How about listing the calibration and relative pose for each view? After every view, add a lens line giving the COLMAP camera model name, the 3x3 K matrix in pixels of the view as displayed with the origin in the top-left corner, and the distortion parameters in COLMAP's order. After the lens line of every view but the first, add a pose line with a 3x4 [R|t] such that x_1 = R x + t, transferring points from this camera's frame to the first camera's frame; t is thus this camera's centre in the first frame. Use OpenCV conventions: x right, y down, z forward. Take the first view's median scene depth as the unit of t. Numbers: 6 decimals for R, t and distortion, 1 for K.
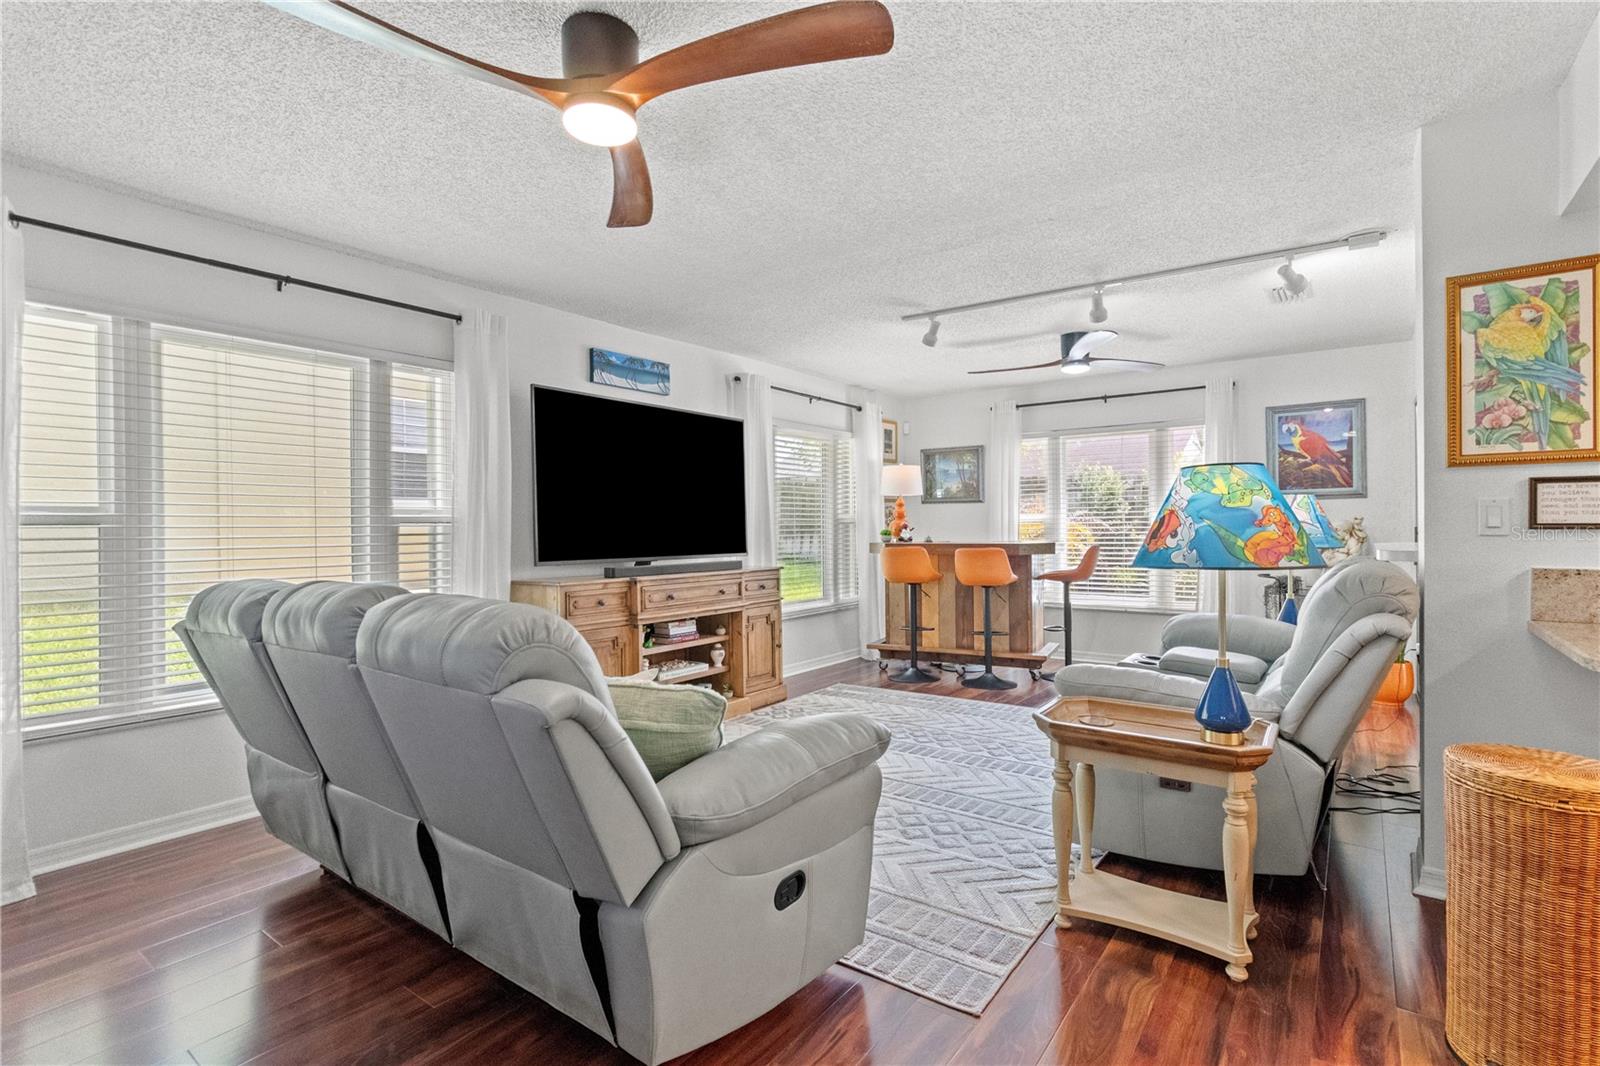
lens RADIAL K [[750.5, 0, 812.0], [0, 750.5, 534.7], [0, 0, 1]] dist [0.001632, -0.000016]
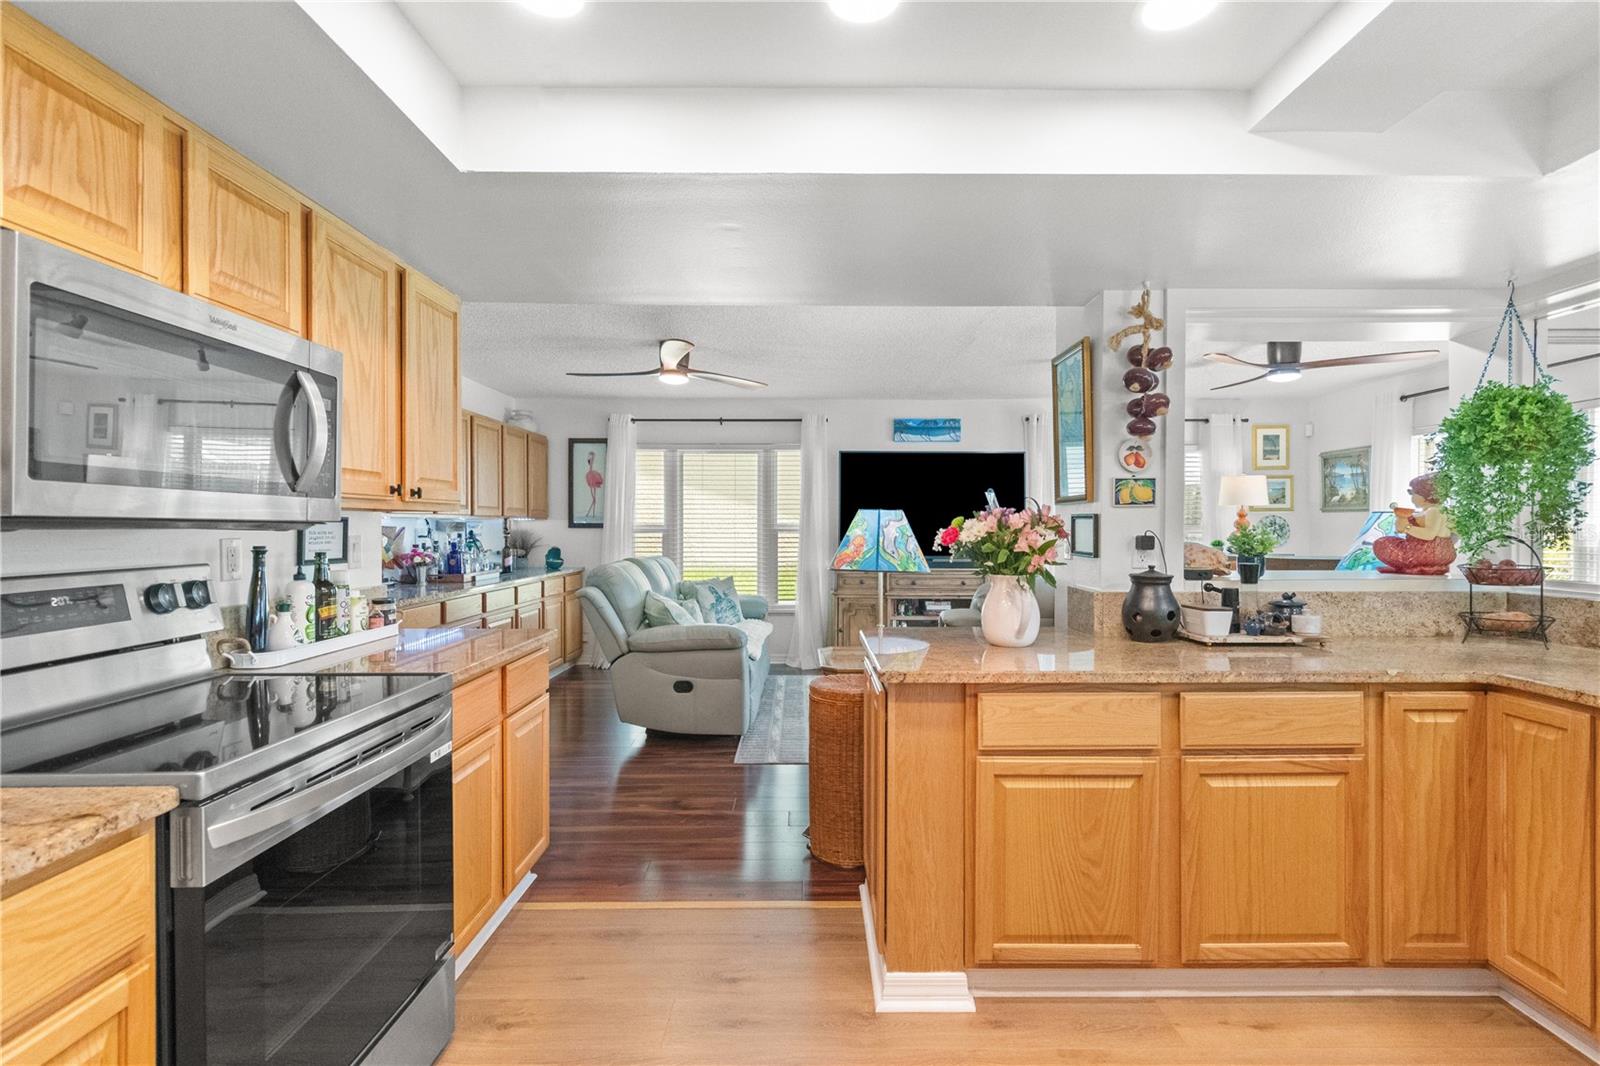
lens RADIAL K [[750.5, 0, 812.0], [0, 750.5, 534.7], [0, 0, 1]] dist [0.001632, -0.000016]
pose [[0.593846, 0.015881, -0.804422, 0.811329], [-0.014443, 0.999854, 0.009076, -0.021638], [0.804449, 0.006229, 0.593988, -0.049686]]
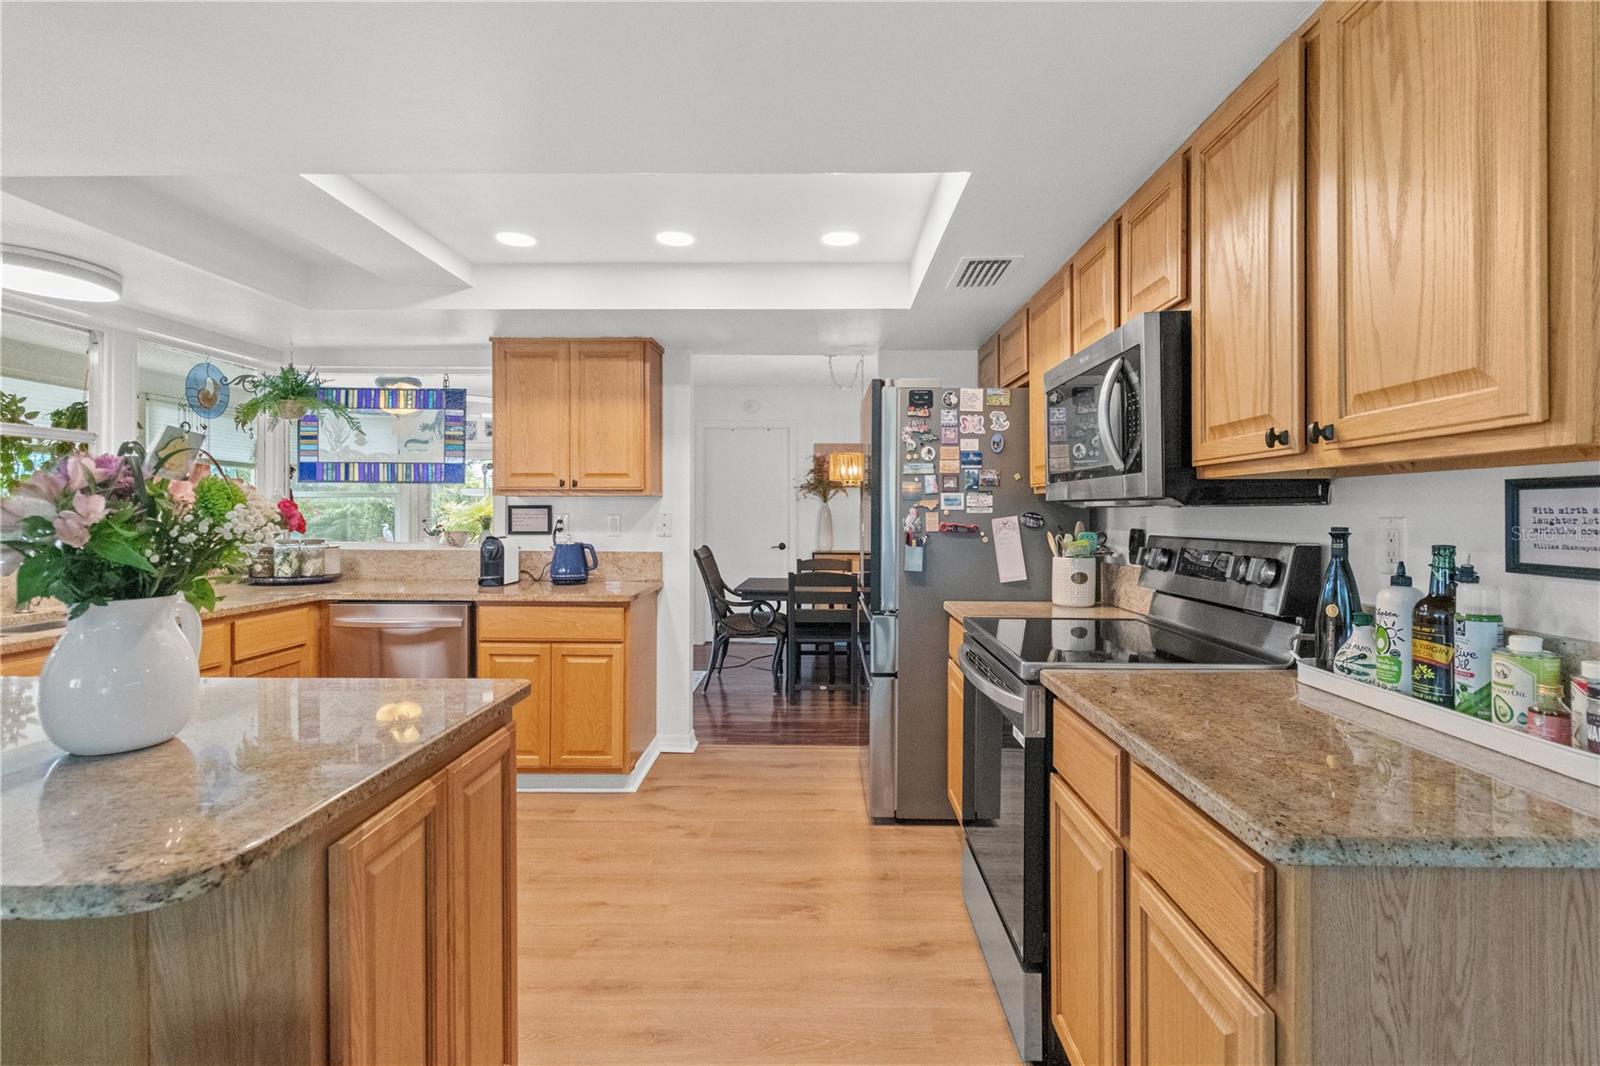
lens RADIAL K [[755.1, 0, 814.2], [0, 755.1, 515.2], [0, 0, 1]] dist [0.004501, 0.000735]
pose [[-0.584504, 0.006331, 0.811366, 0.150178], [0.015537, 0.999874, 0.003391, -0.016575], [-0.811242, 0.014588, -0.584528, 0.323295]]
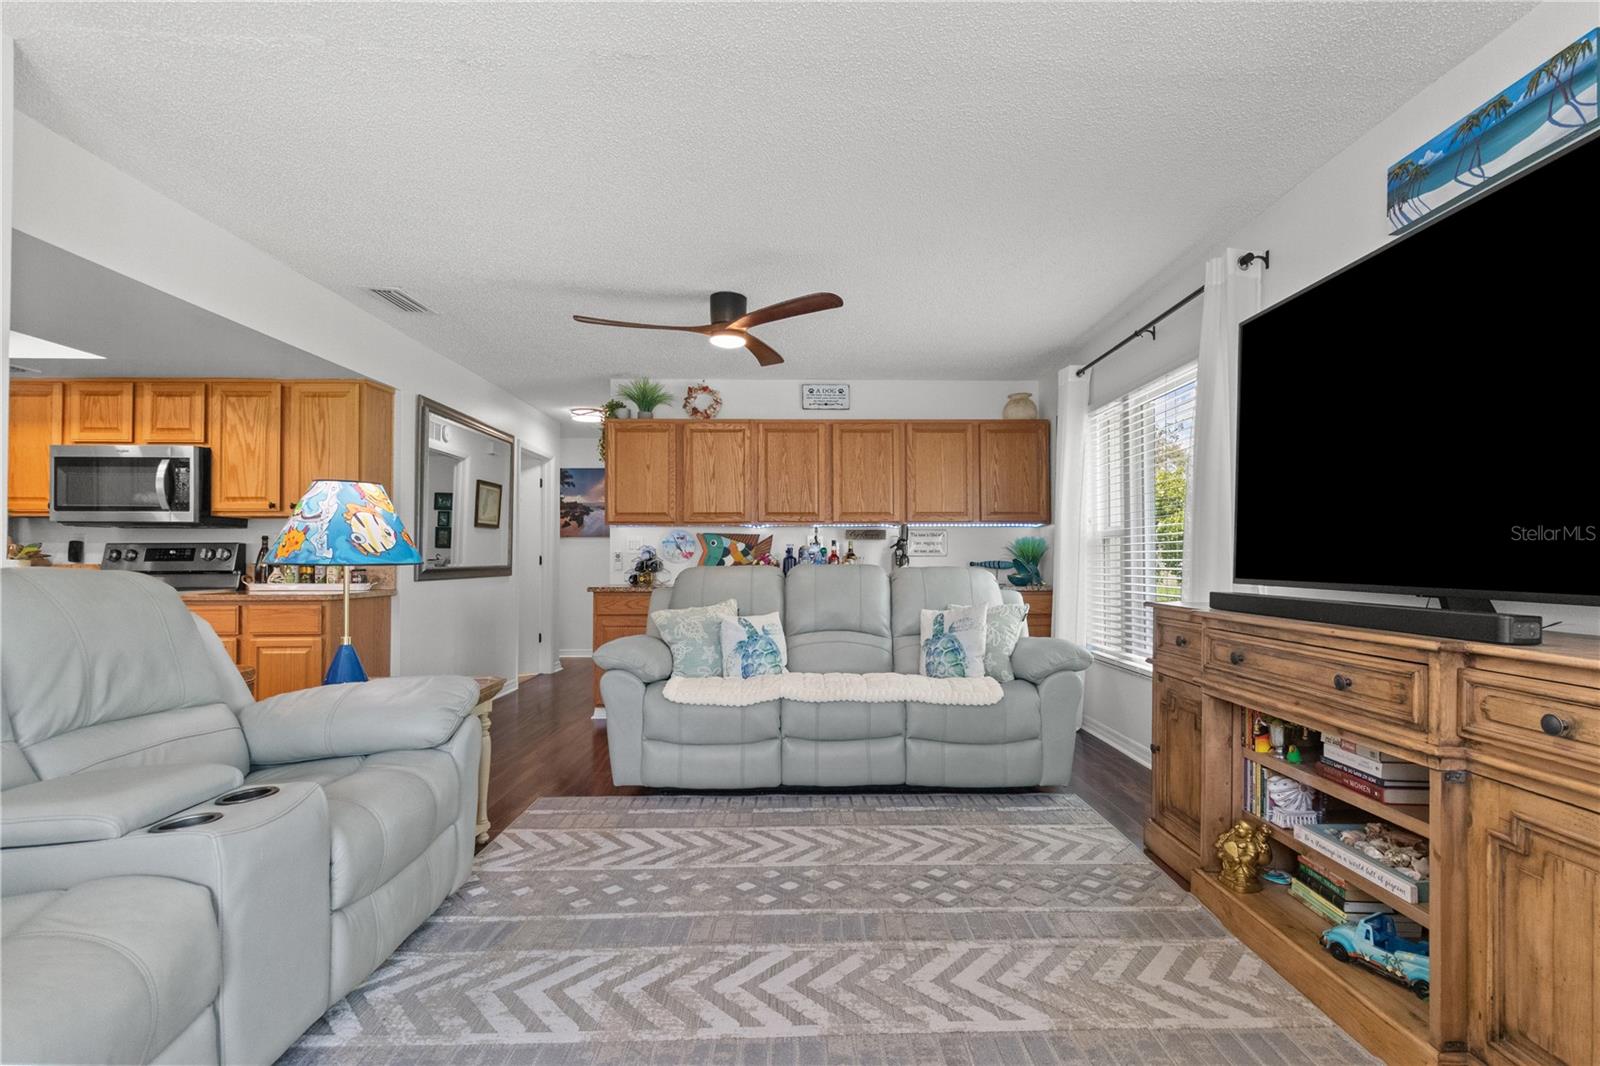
lens RADIAL K [[759.5, 0, 814.4], [0, 759.5, 547.7], [0, 0, 1]] dist [0.003052, 0.001000]
pose [[-0.794366, -0.003392, -0.607430, 0.314104], [-0.002050, 0.999994, -0.002904, 0.009403], [0.607436, -0.001062, -0.794368, 1.115945]]
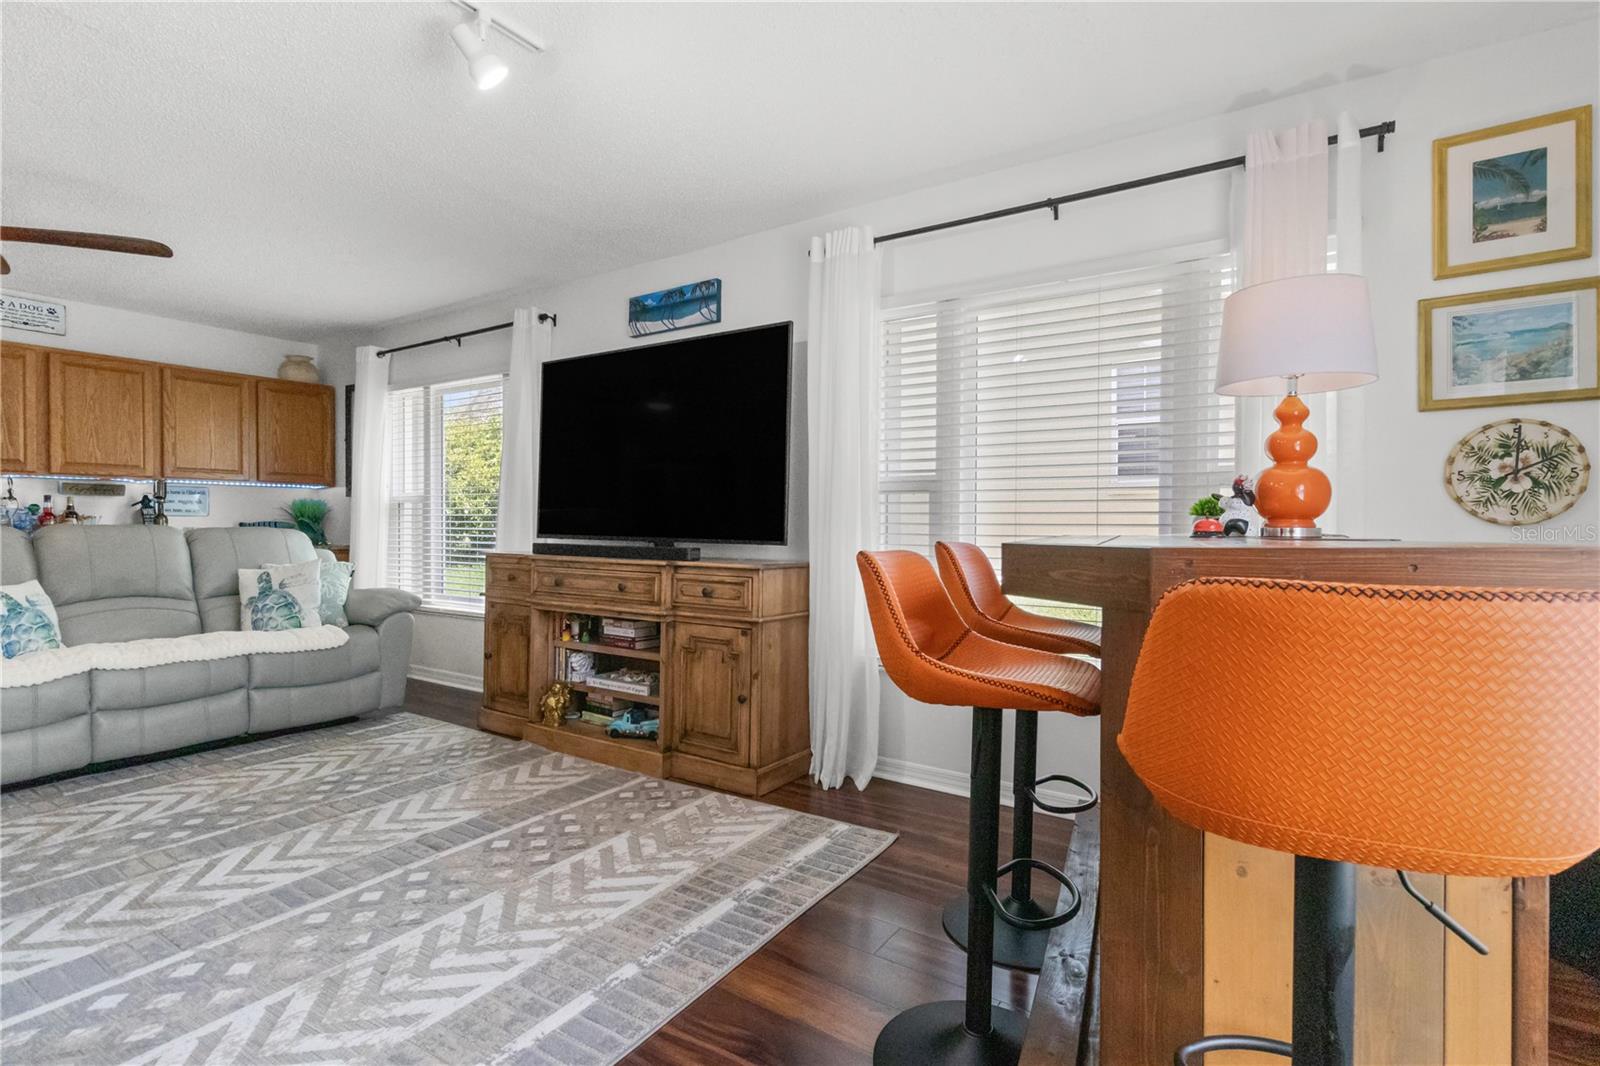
lens RADIAL K [[752.9, 0, 818.6], [0, 752.9, 531.6], [0, 0, 1]] dist [0.001034, 0.000138]
pose [[0.061426, 0.017297, -0.997962, 0.586358], [-0.017615, 0.999713, 0.016243, 0.007795], [0.997956, 0.016581, 0.061713, 1.114849]]
